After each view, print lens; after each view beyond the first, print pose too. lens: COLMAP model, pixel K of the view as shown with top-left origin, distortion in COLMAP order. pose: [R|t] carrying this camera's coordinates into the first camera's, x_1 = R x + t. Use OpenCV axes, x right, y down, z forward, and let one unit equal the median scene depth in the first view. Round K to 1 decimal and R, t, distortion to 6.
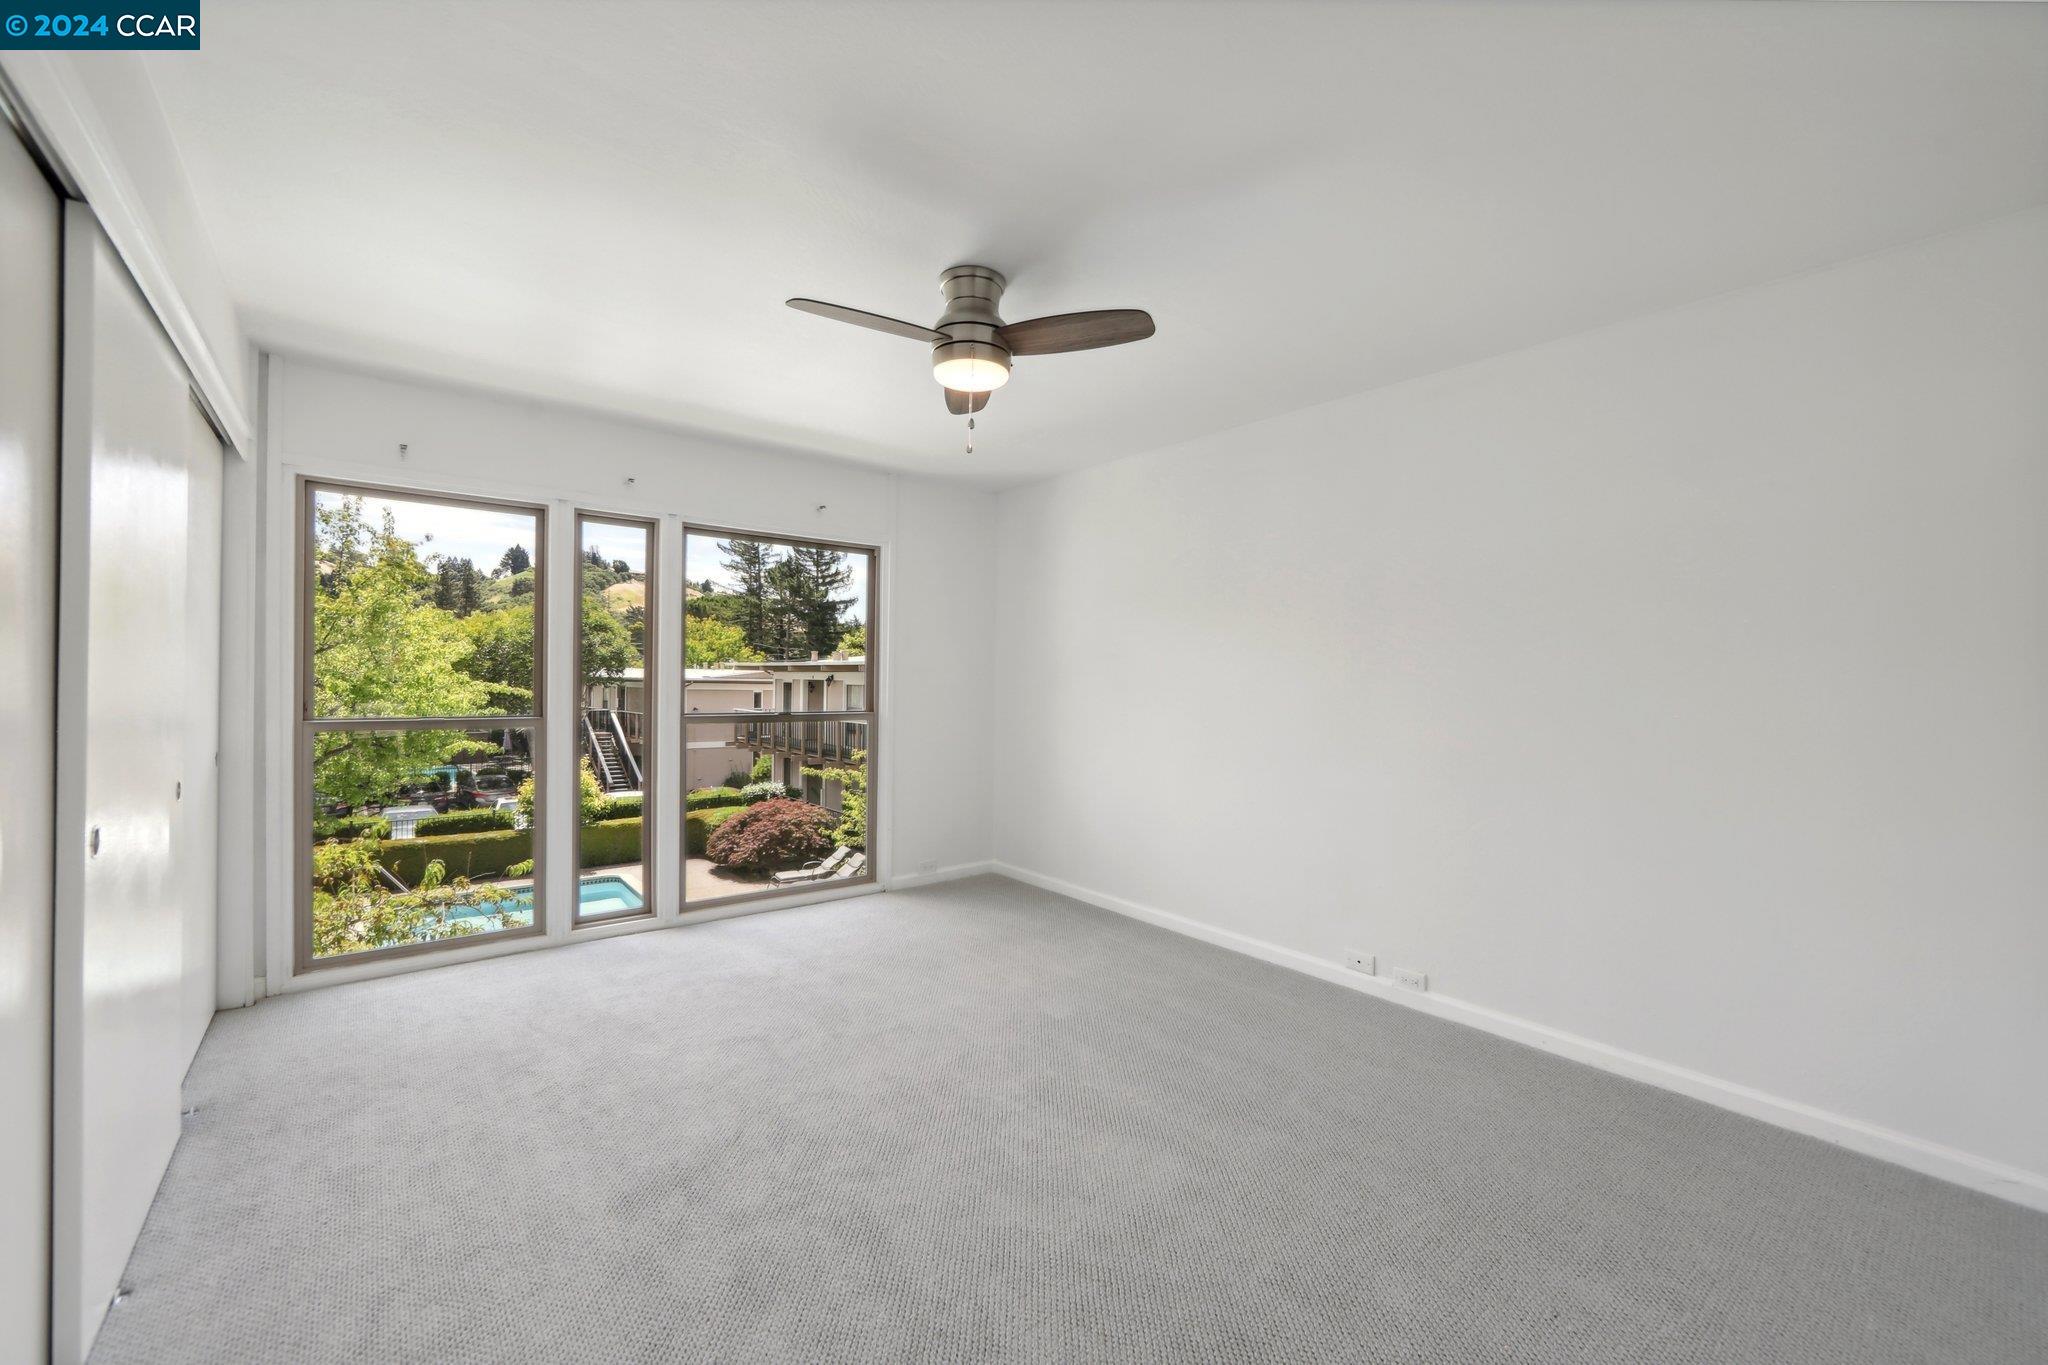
lens RADIAL K [[816.7, 0, 1019.2], [0, 816.7, 680.7], [0, 0, 1]] dist [-0.000139, 0.000373]
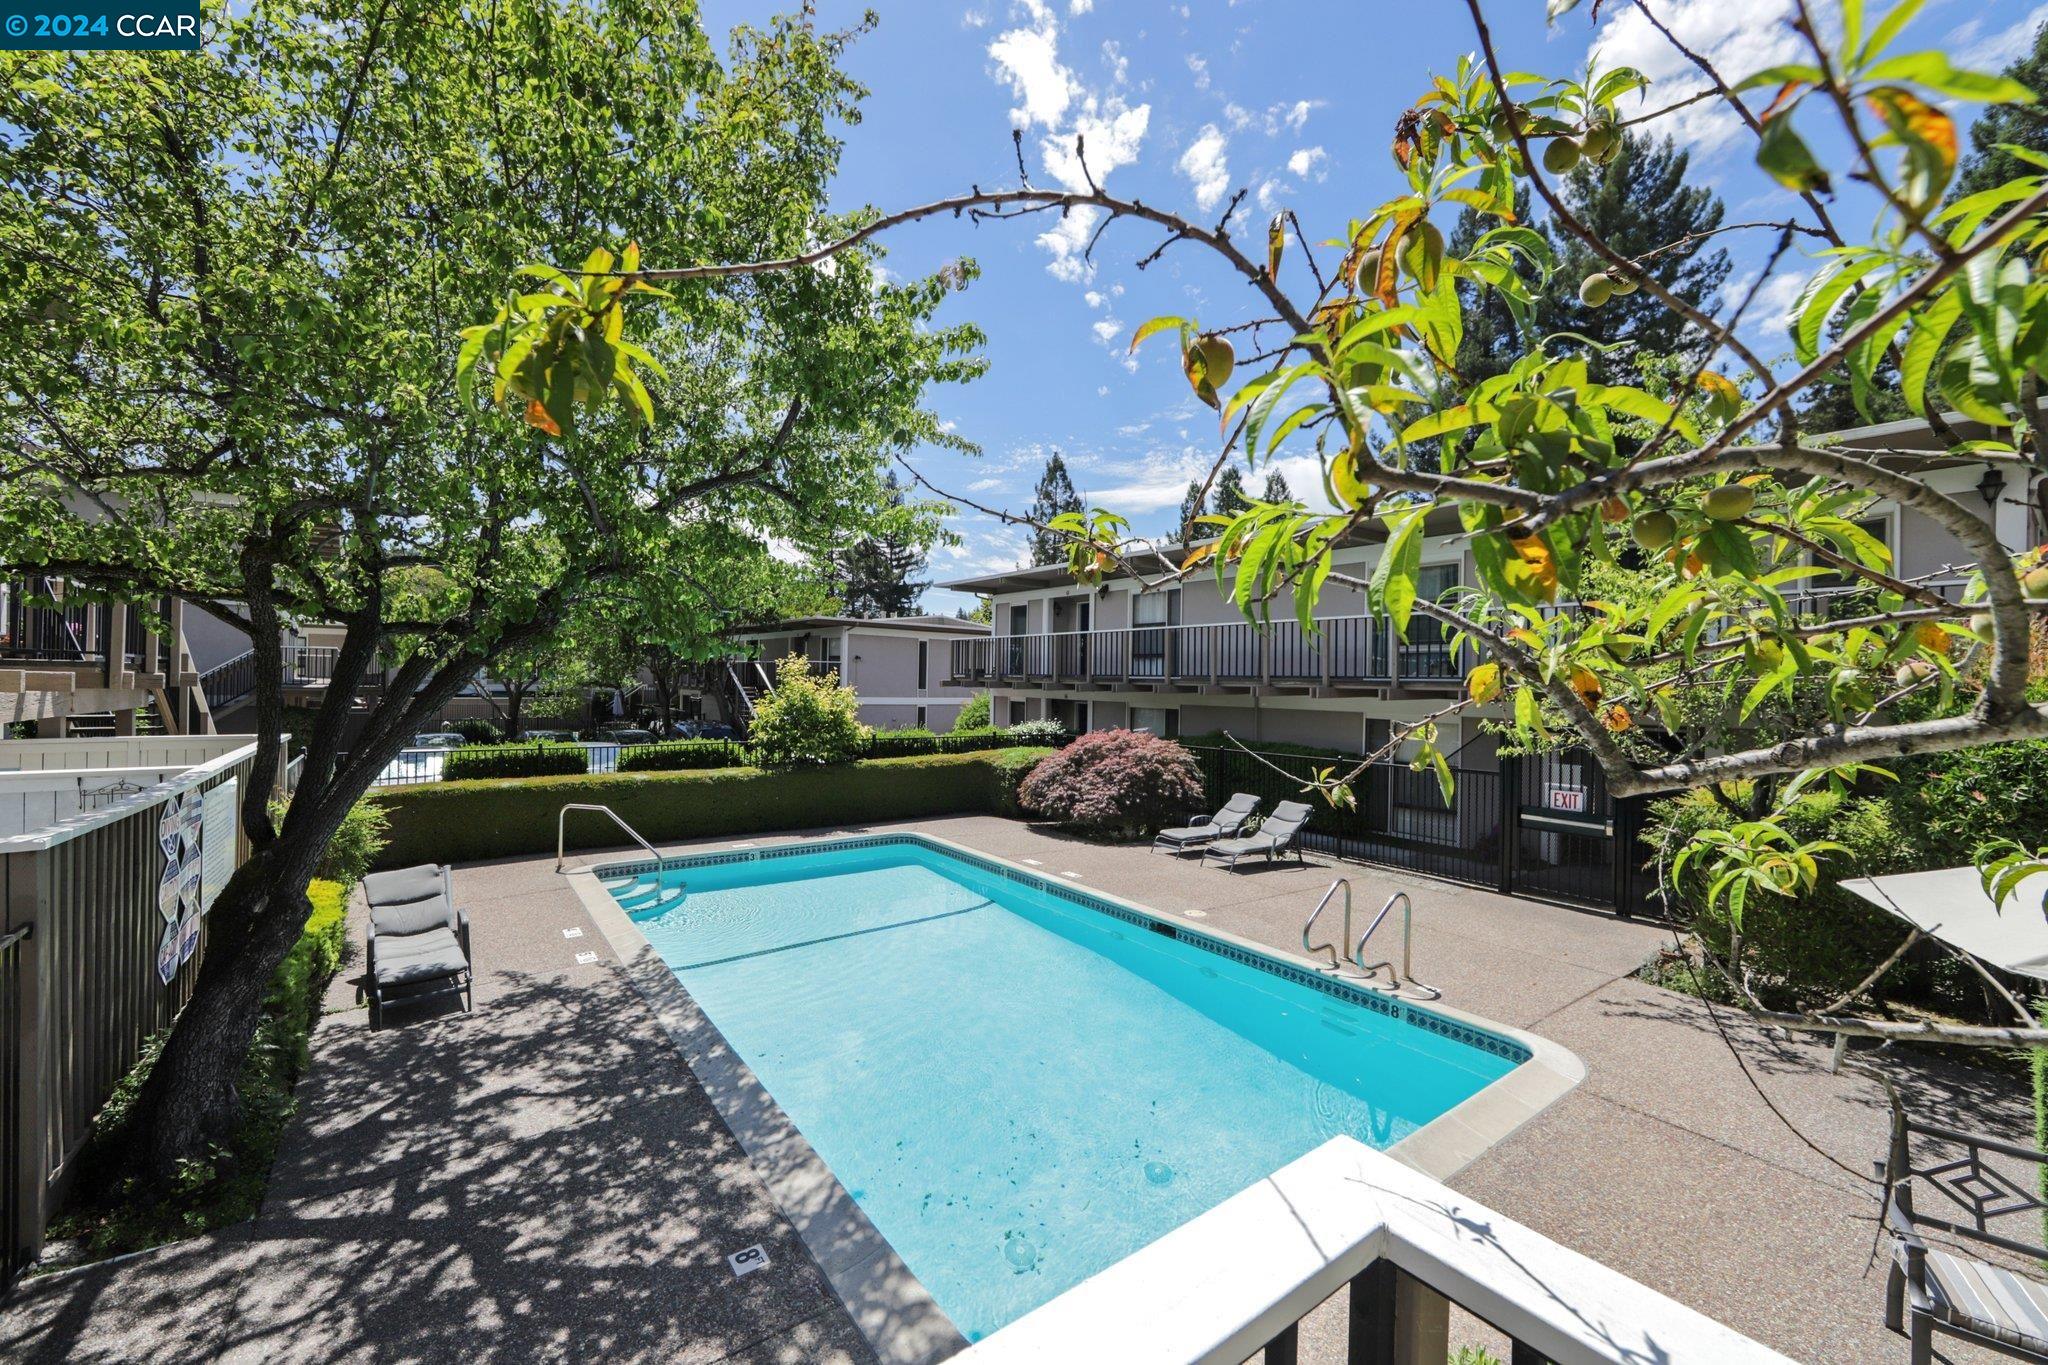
lens RADIAL K [[810.5, 0, 1024.0], [0, 810.5, 682.5], [0, 0, 1]] dist [-0.000372, 0.000089]
pose [[0.999423, 0.002842, -0.033837, -0.310405], [-0.002836, 0.999996, 0.000223, 0.093238], [0.033837, -0.000127, 0.999427, 0.274557]]
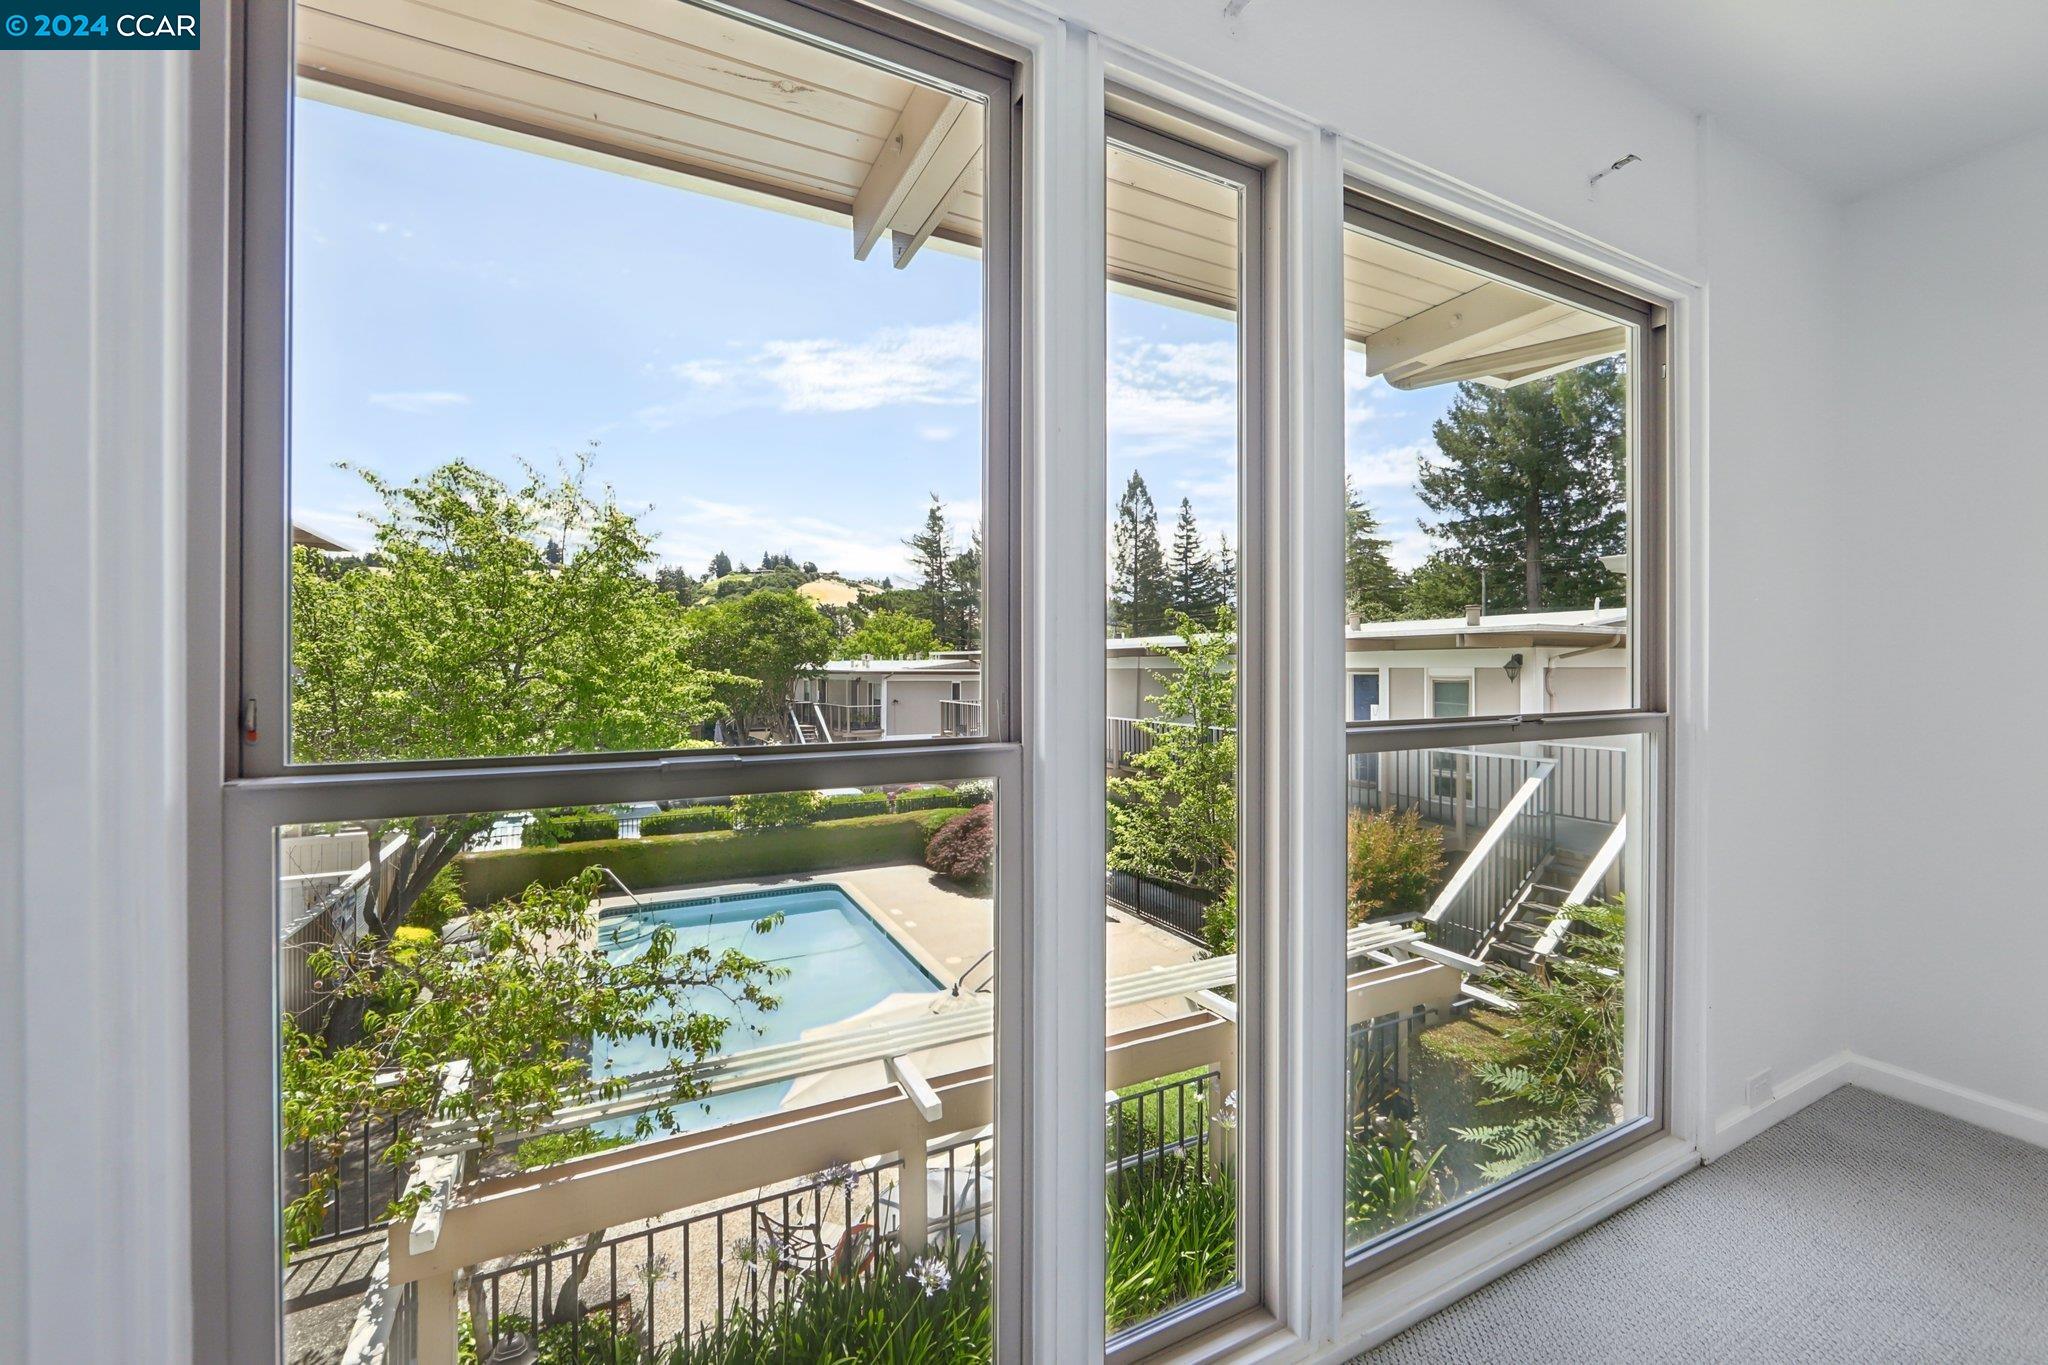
lens RADIAL K [[822.4, 0, 1031.9], [0, 822.4, 665.9], [0, 0, 1]] dist [-0.000335, 0.000014]
pose [[0.981595, -0.012375, -0.190575, -0.079251], [0.011236, 0.999912, -0.007059, 0.002789], [0.190645, 0.004788, 0.981647, 0.108697]]
